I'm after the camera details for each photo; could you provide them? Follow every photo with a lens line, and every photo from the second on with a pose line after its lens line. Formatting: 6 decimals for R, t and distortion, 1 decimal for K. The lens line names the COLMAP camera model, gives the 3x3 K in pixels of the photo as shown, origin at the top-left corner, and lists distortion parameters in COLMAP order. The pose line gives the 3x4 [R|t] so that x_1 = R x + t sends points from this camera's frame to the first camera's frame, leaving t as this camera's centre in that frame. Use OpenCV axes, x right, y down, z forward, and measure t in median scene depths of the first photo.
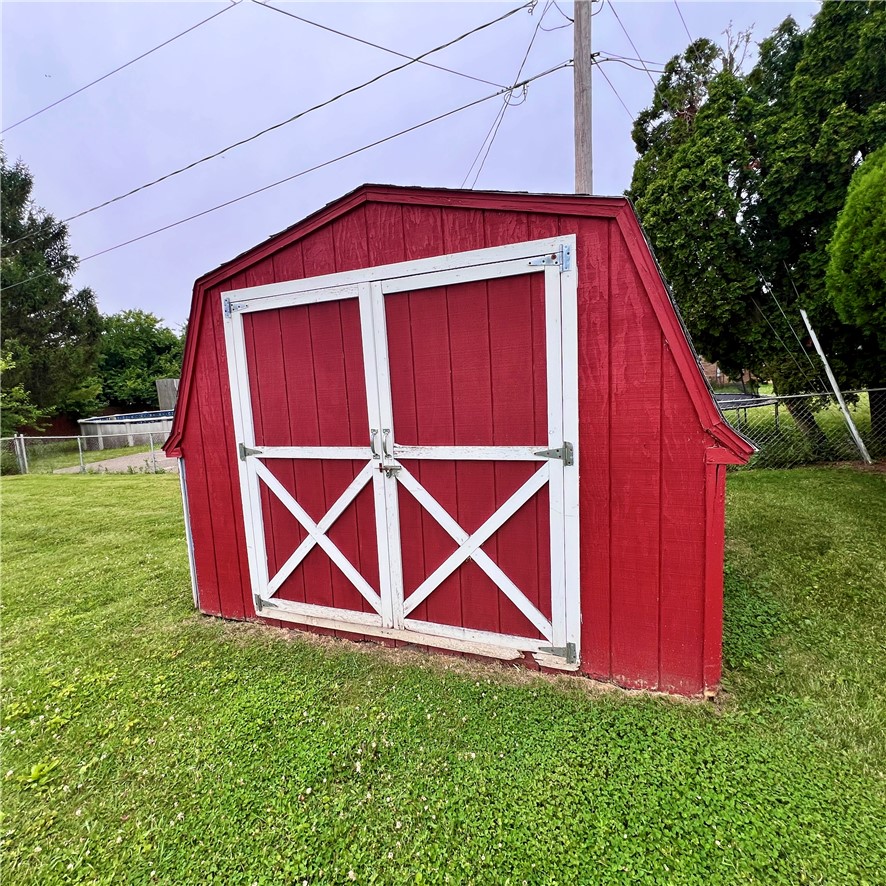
lens RADIAL K [[476.6, 0, 443.5], [0, 476.6, 444.3], [0, 0, 1]] dist [-0.016087, -0.000701]
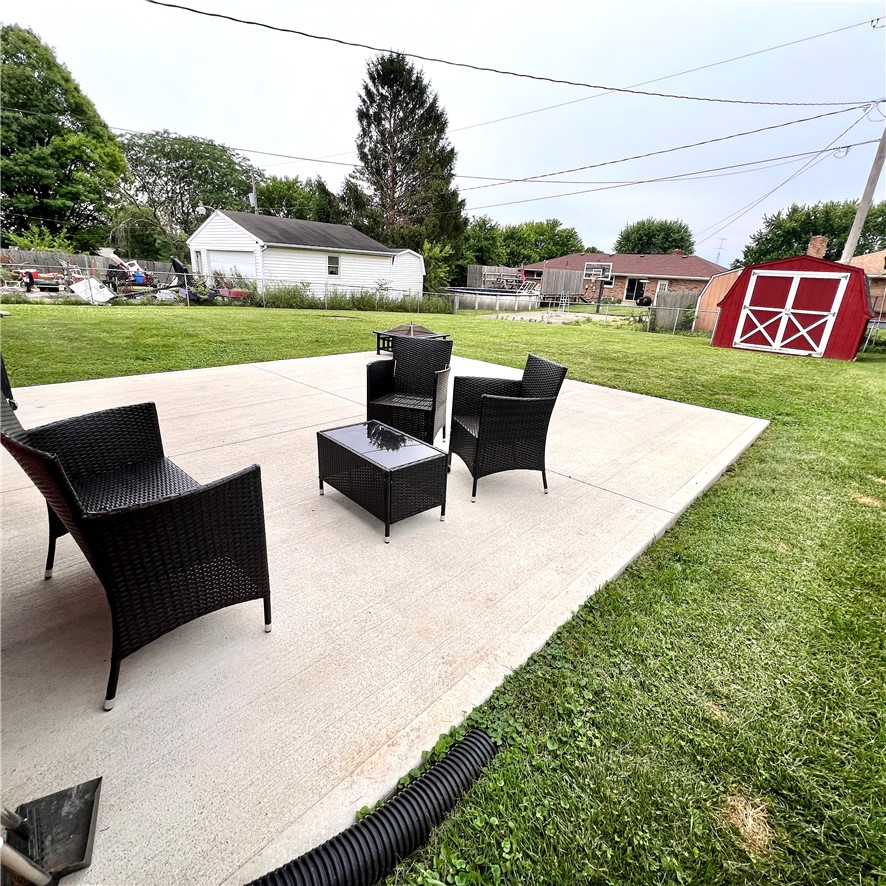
lens RADIAL K [[471.1, 0, 448.0], [0, 471.1, 442.9], [0, 0, 1]] dist [-0.009432, 0.005664]
pose [[0.933035, 0.217043, -0.286946, -1.481414], [-0.153564, 0.961491, 0.227933, 0.662311], [0.325367, -0.168605, 0.930435, -4.203537]]
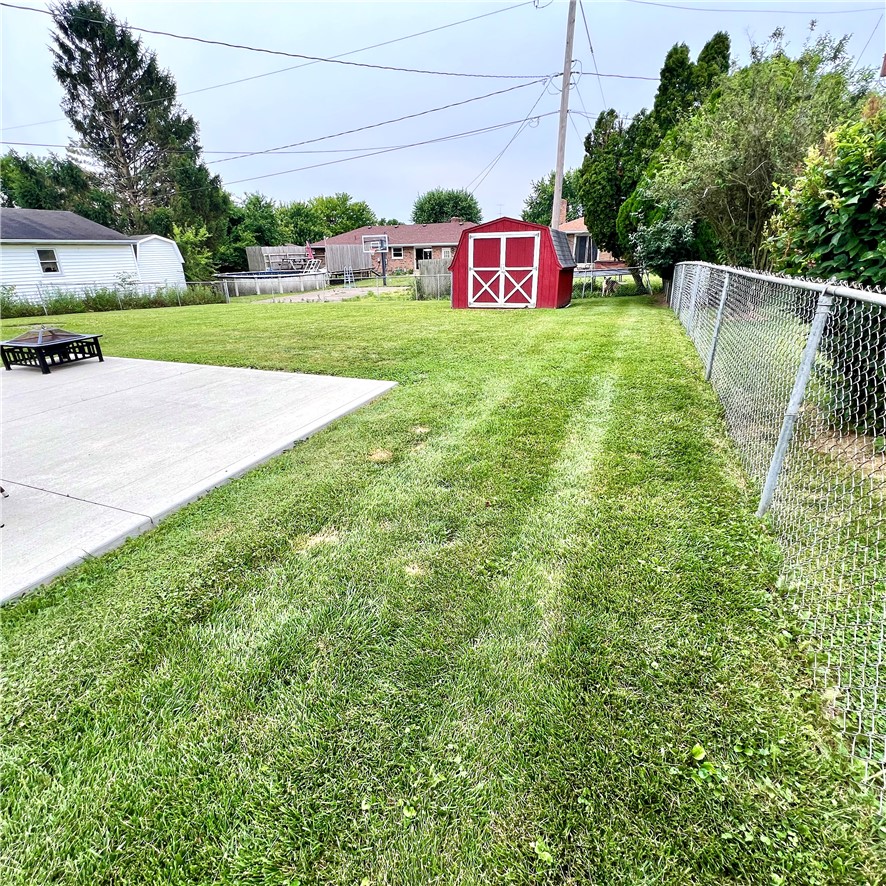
lens RADIAL K [[471.1, 0, 448.6], [0, 471.1, 439.3], [0, 0, 1]] dist [-0.009432, 0.005664]
pose [[0.999192, 0.027971, 0.028865, -0.729882], [-0.033976, 0.971462, 0.234748, 0.578436], [-0.021475, -0.235539, 0.971628, -4.008050]]
